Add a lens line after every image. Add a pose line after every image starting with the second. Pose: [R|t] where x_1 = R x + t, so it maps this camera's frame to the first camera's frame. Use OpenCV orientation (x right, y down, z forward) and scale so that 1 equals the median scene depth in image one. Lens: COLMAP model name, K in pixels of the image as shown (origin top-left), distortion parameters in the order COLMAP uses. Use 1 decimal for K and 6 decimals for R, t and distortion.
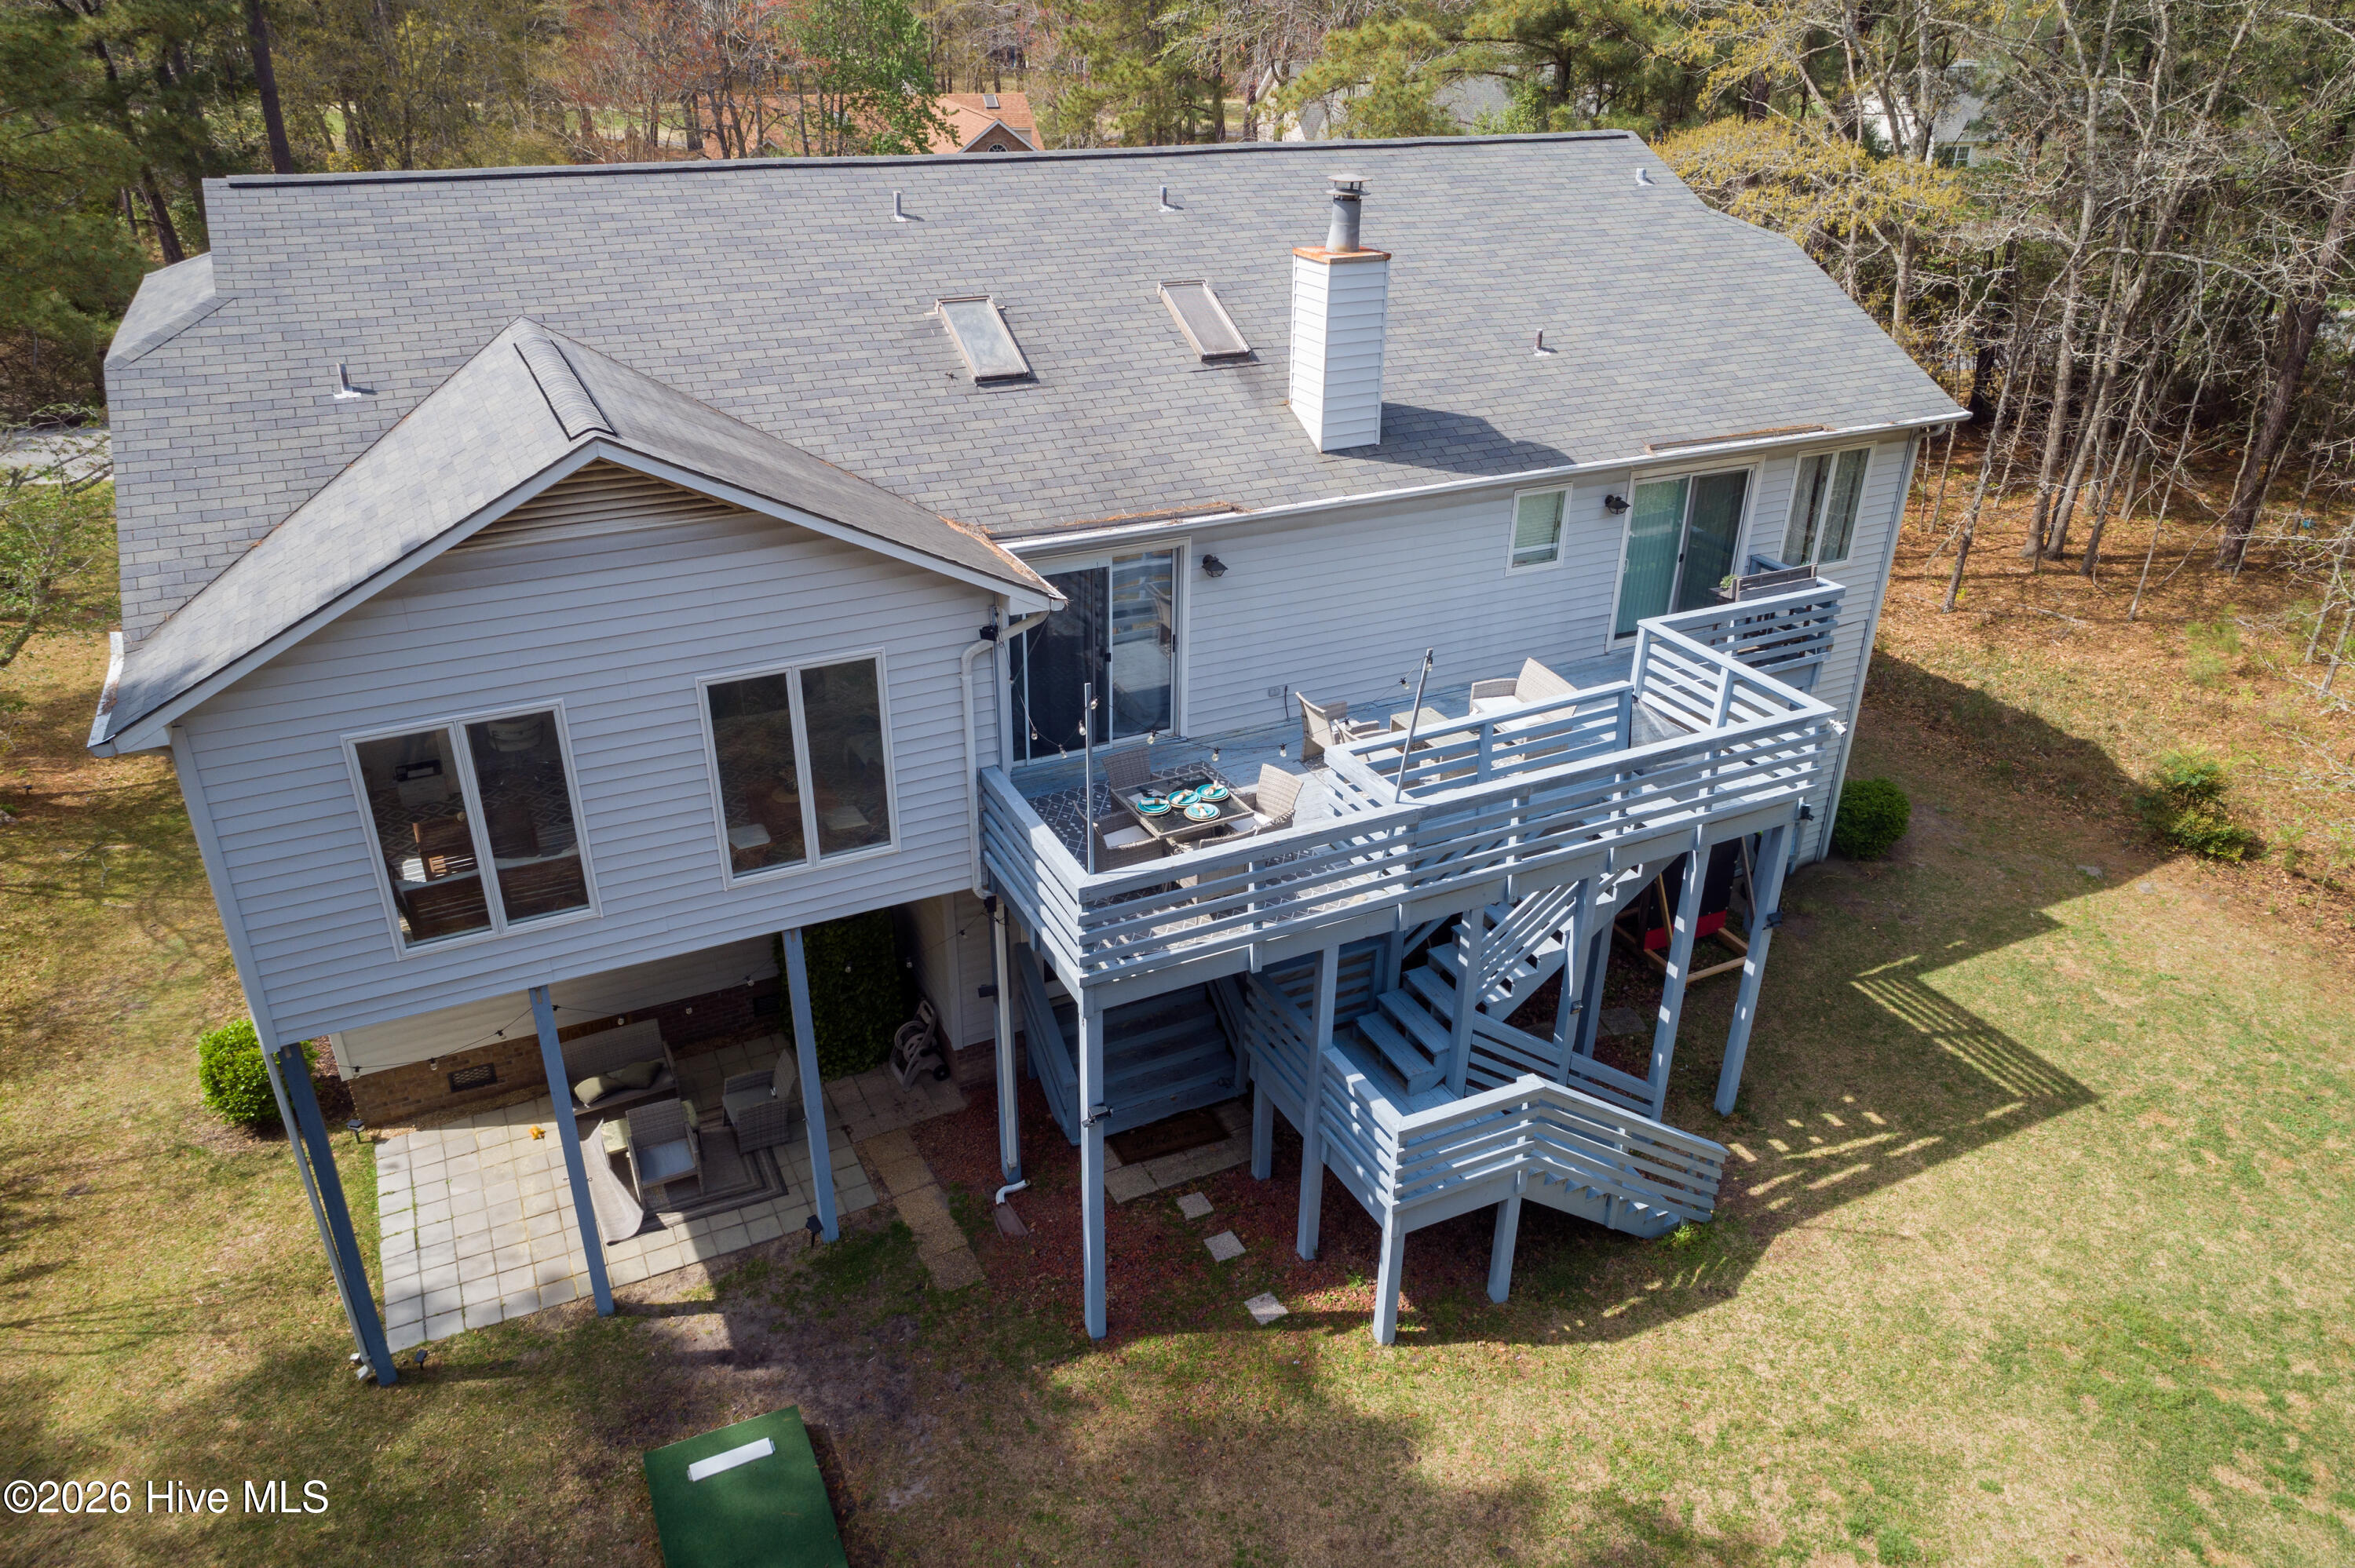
lens RADIAL K [[1561.0, 0, 1175.5], [0, 1561.0, 800.7], [0, 0, 1]] dist [0.001965, 0.003654]
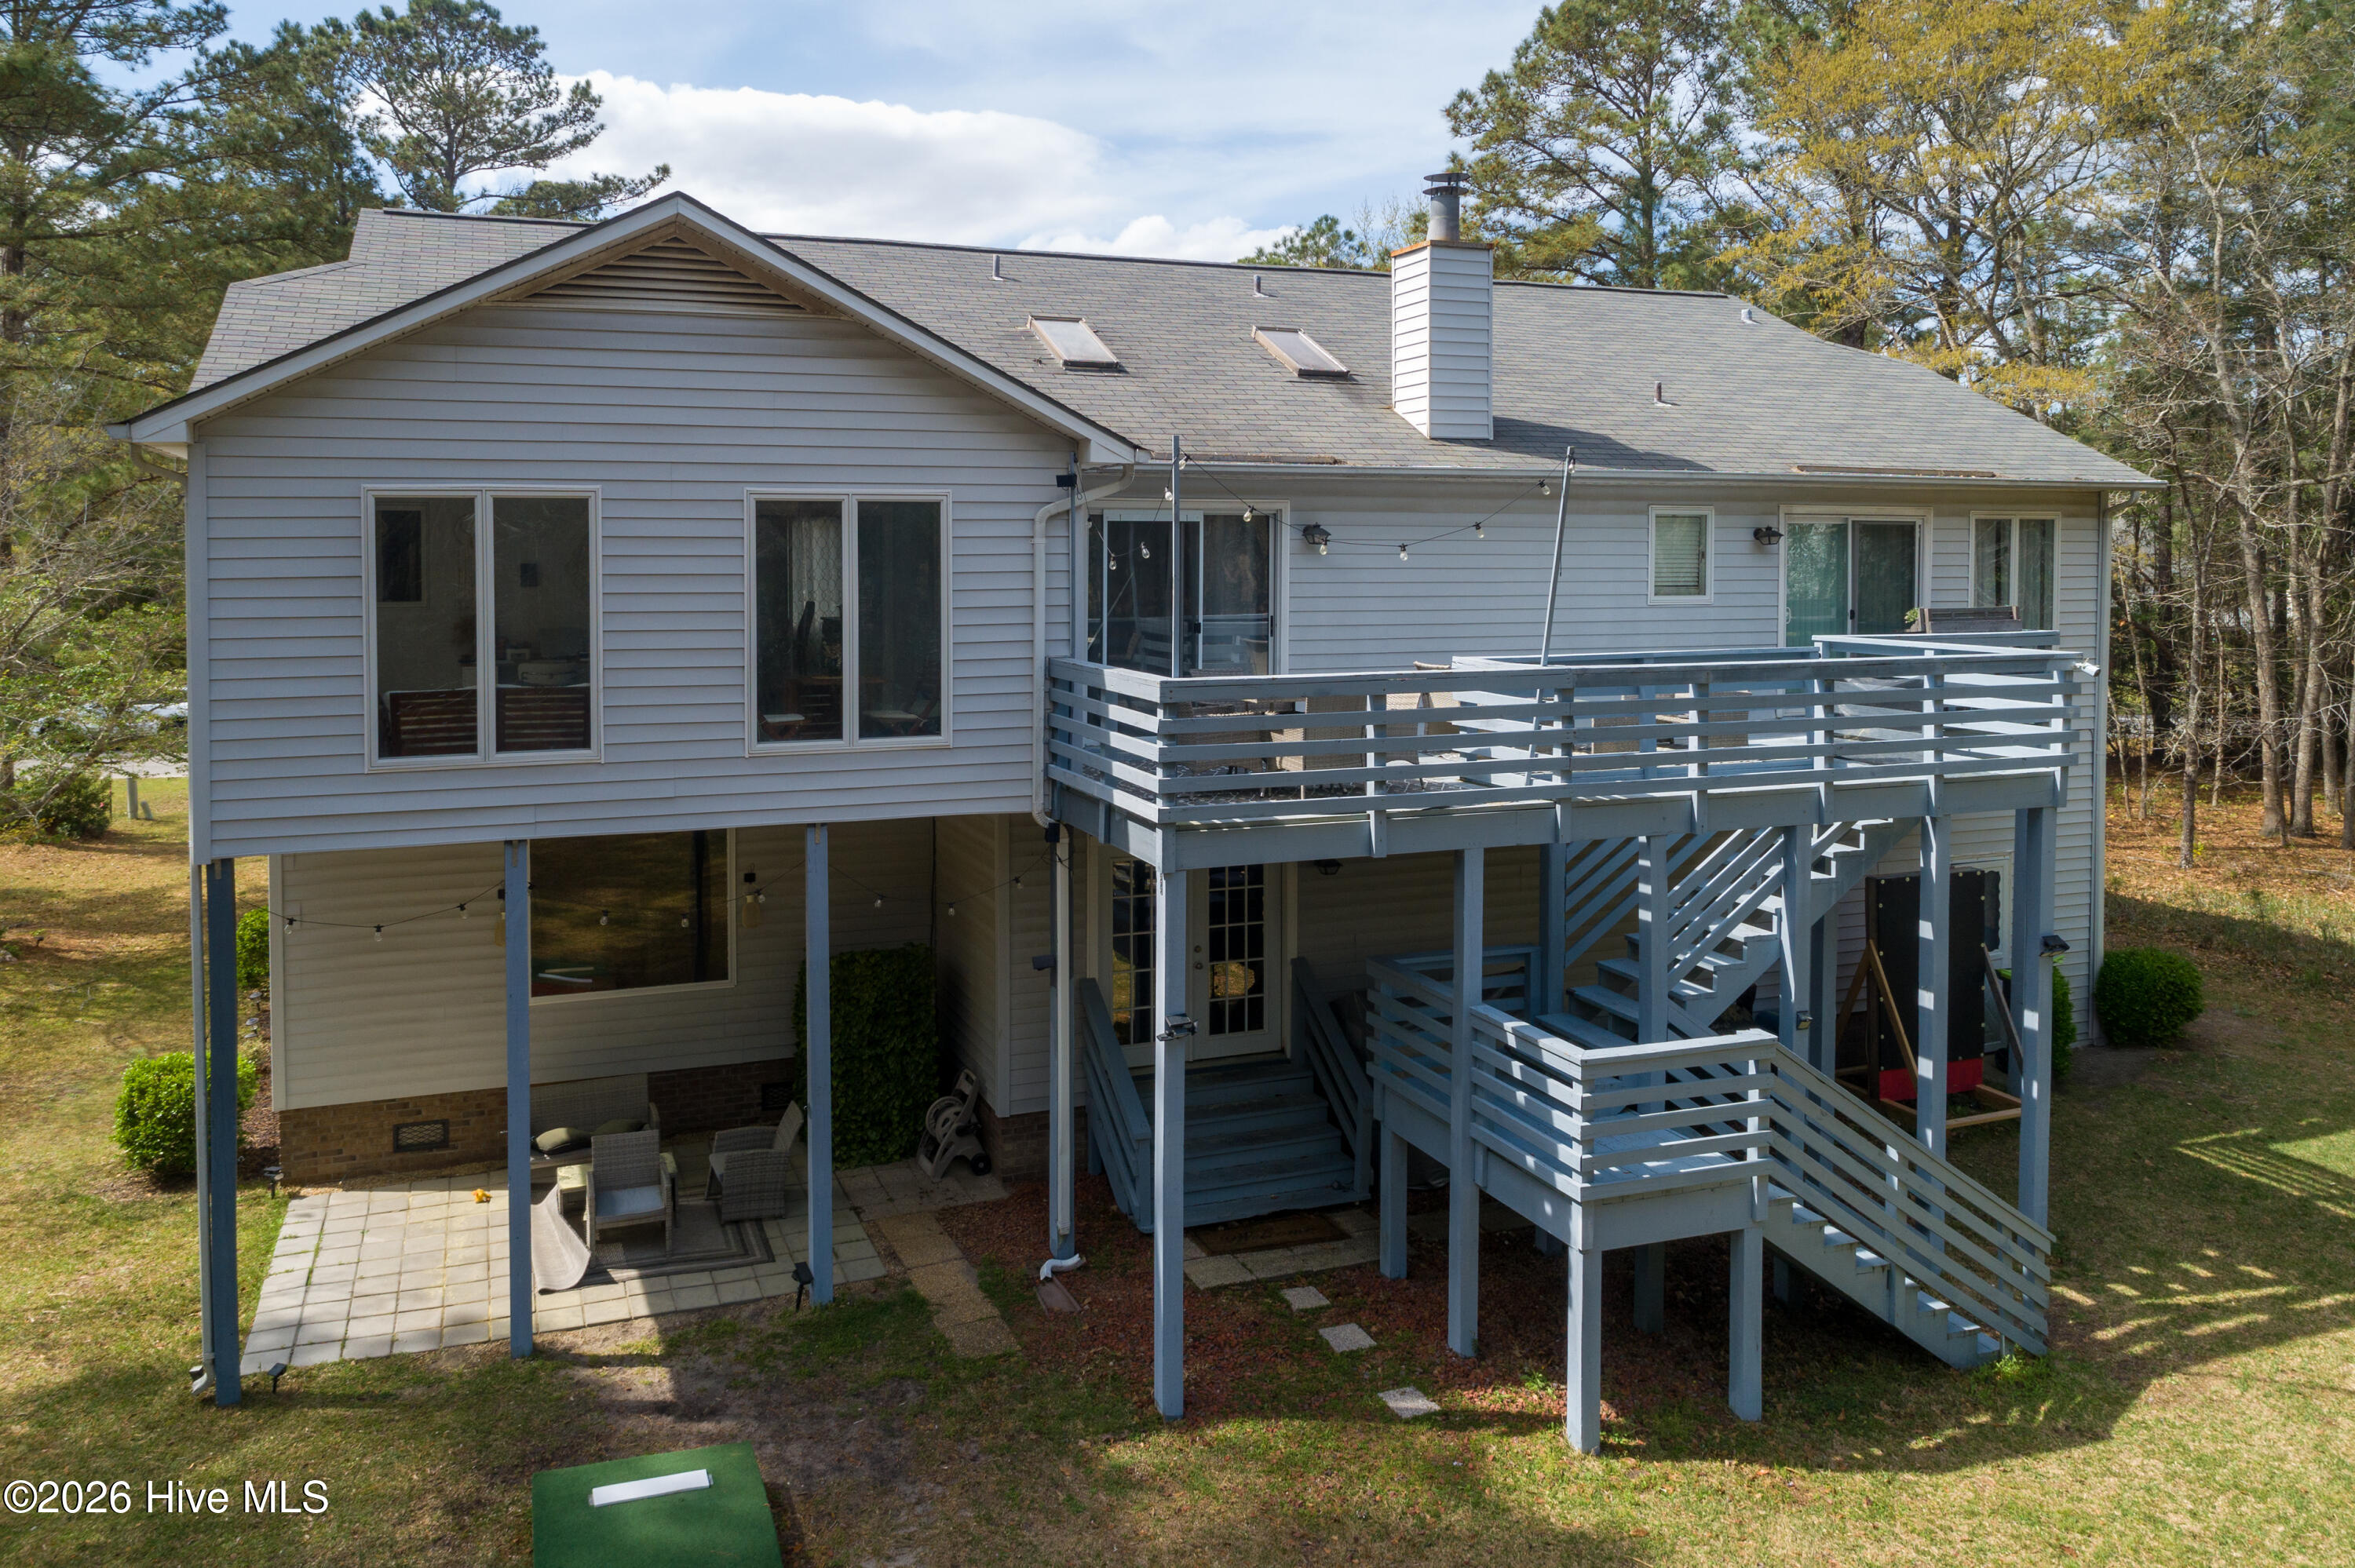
lens RADIAL K [[1632.4, 0, 1076.7], [0, 1632.4, 617.8], [0, 0, 1]] dist [0.000105, 0.004618]
pose [[0.993463, -0.004892, -0.114052, -0.005613], [-0.043827, 0.906175, -0.420625, 0.316167], [0.105409, 0.422874, 0.900037, 0.161805]]
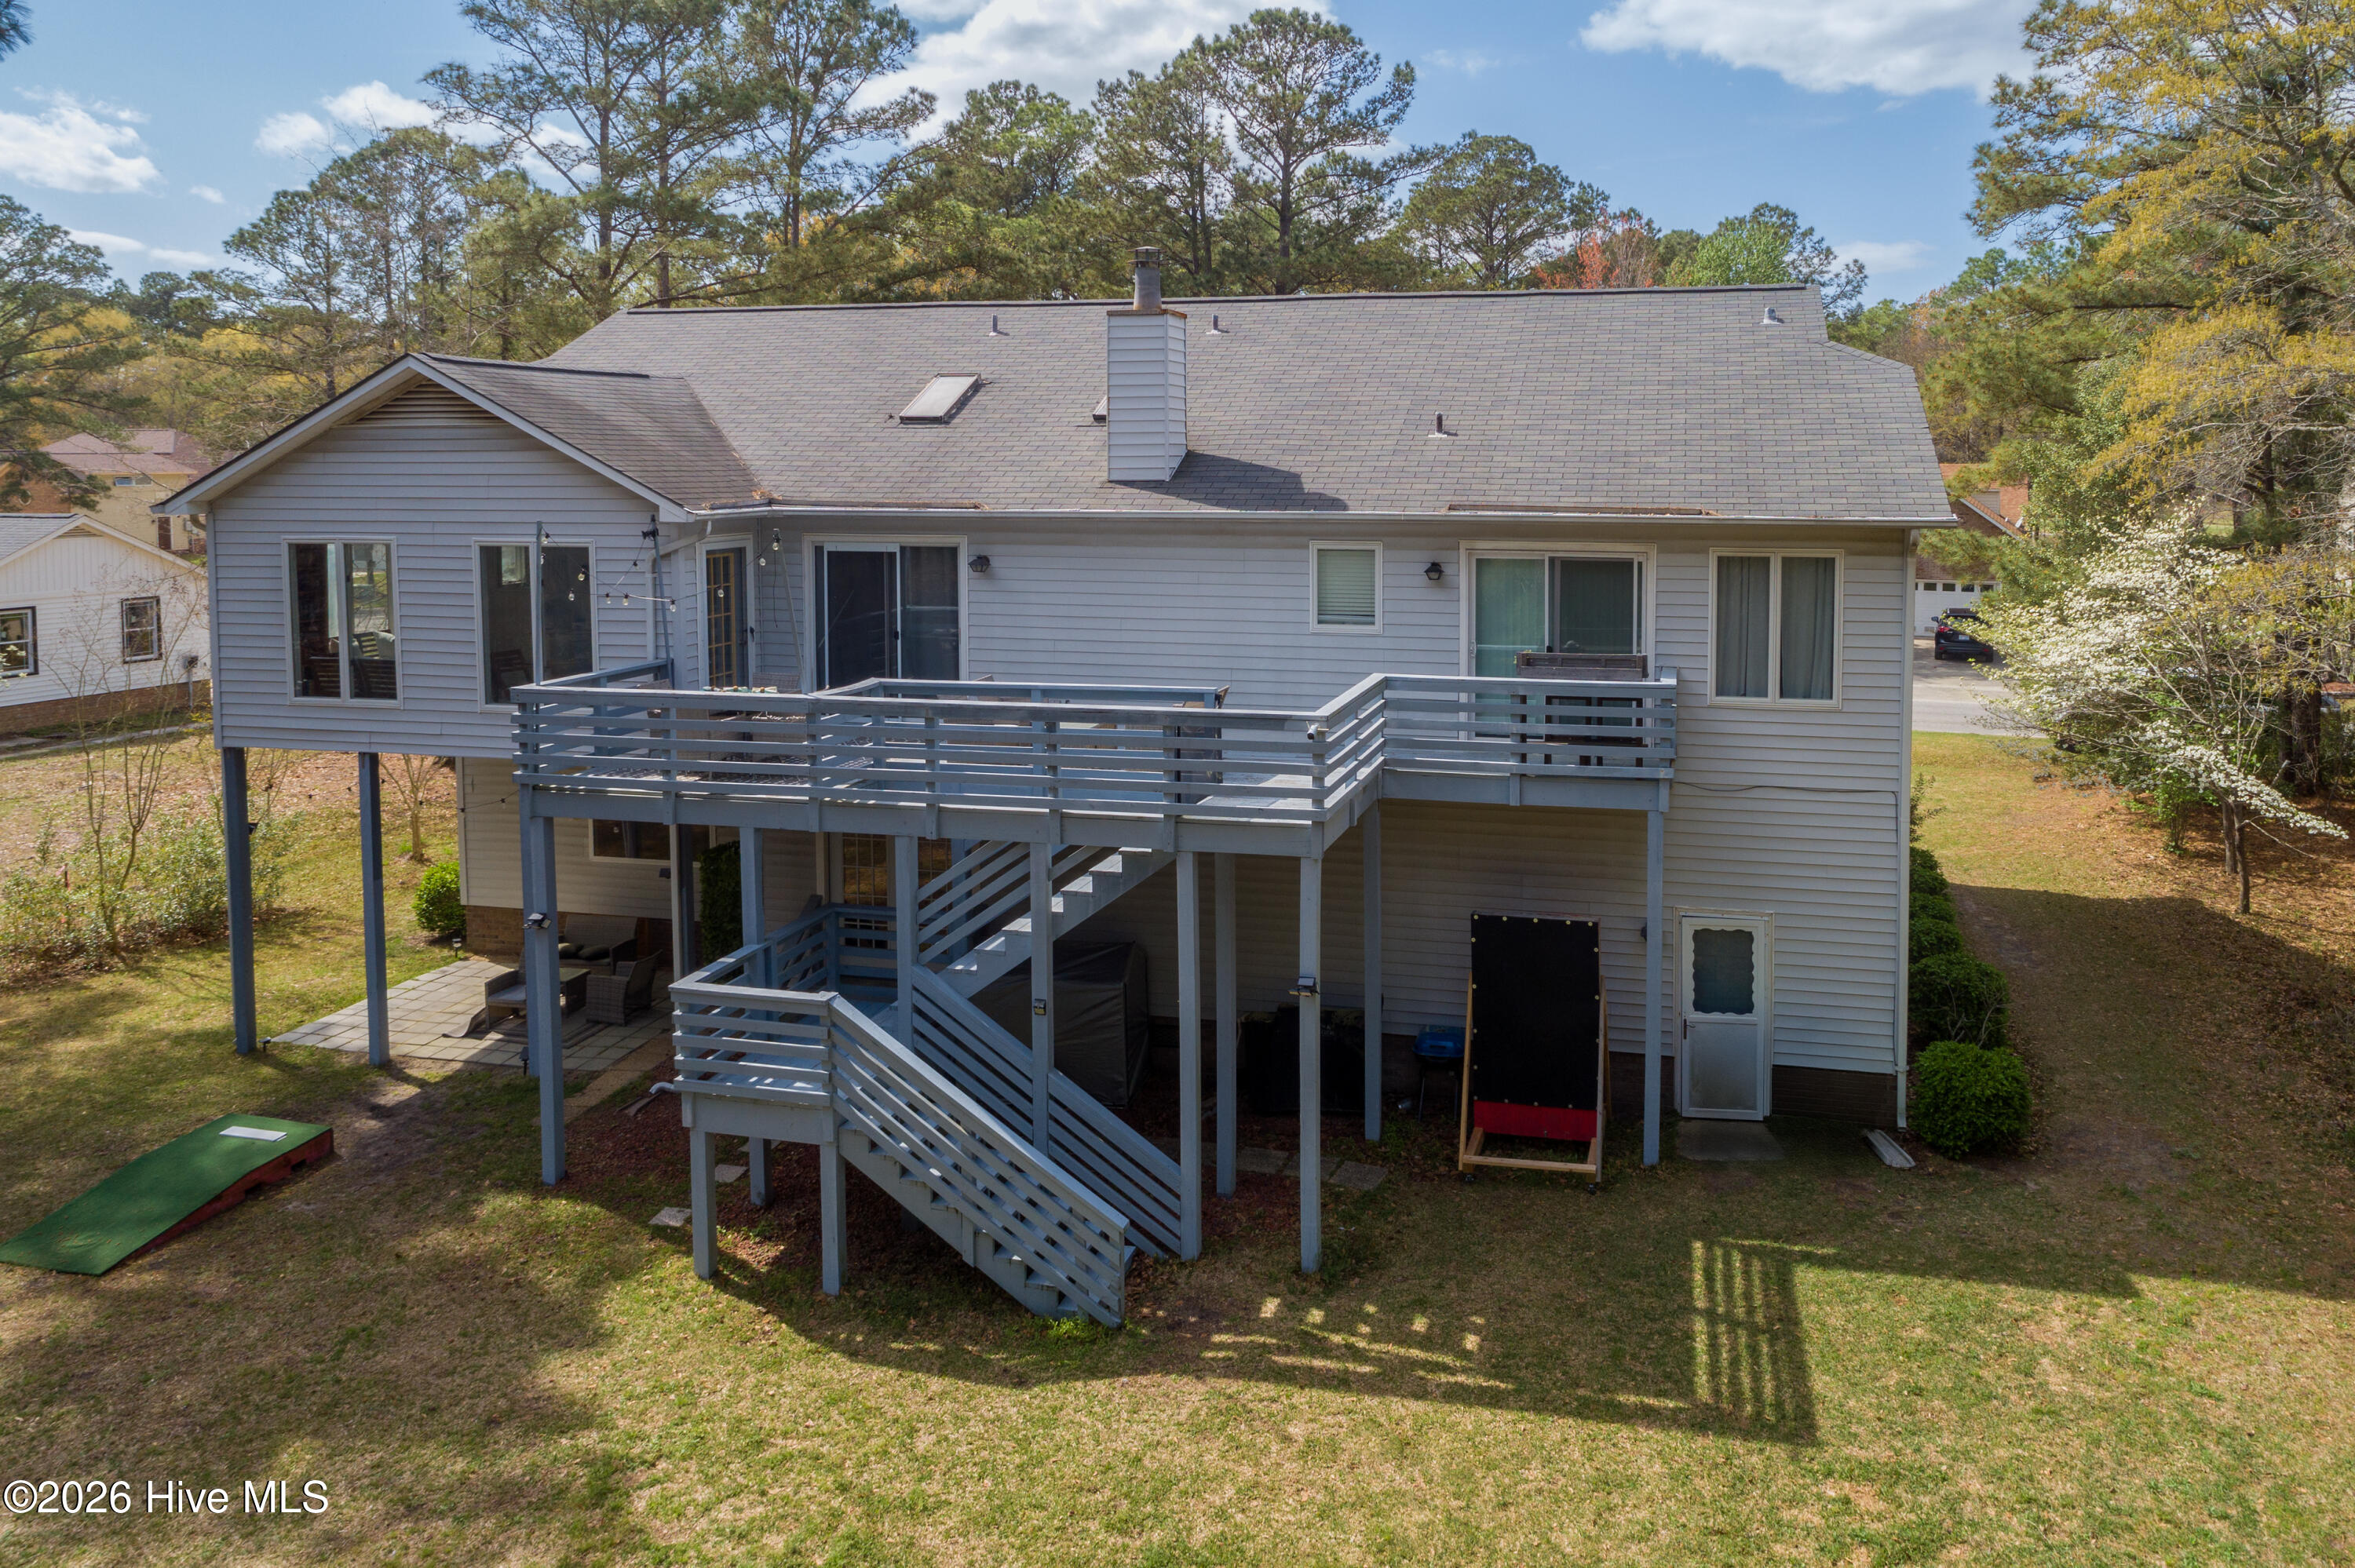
lens RADIAL K [[1638.0, 0, 1317.4], [0, 1638.0, 572.6], [0, 0, 1]] dist [0.002827, 0.002408]
pose [[0.780372, 0.036554, -0.624246, 0.996936], [-0.281547, 0.911916, -0.298564, 0.145517], [0.558346, 0.408746, 0.721925, 0.309284]]
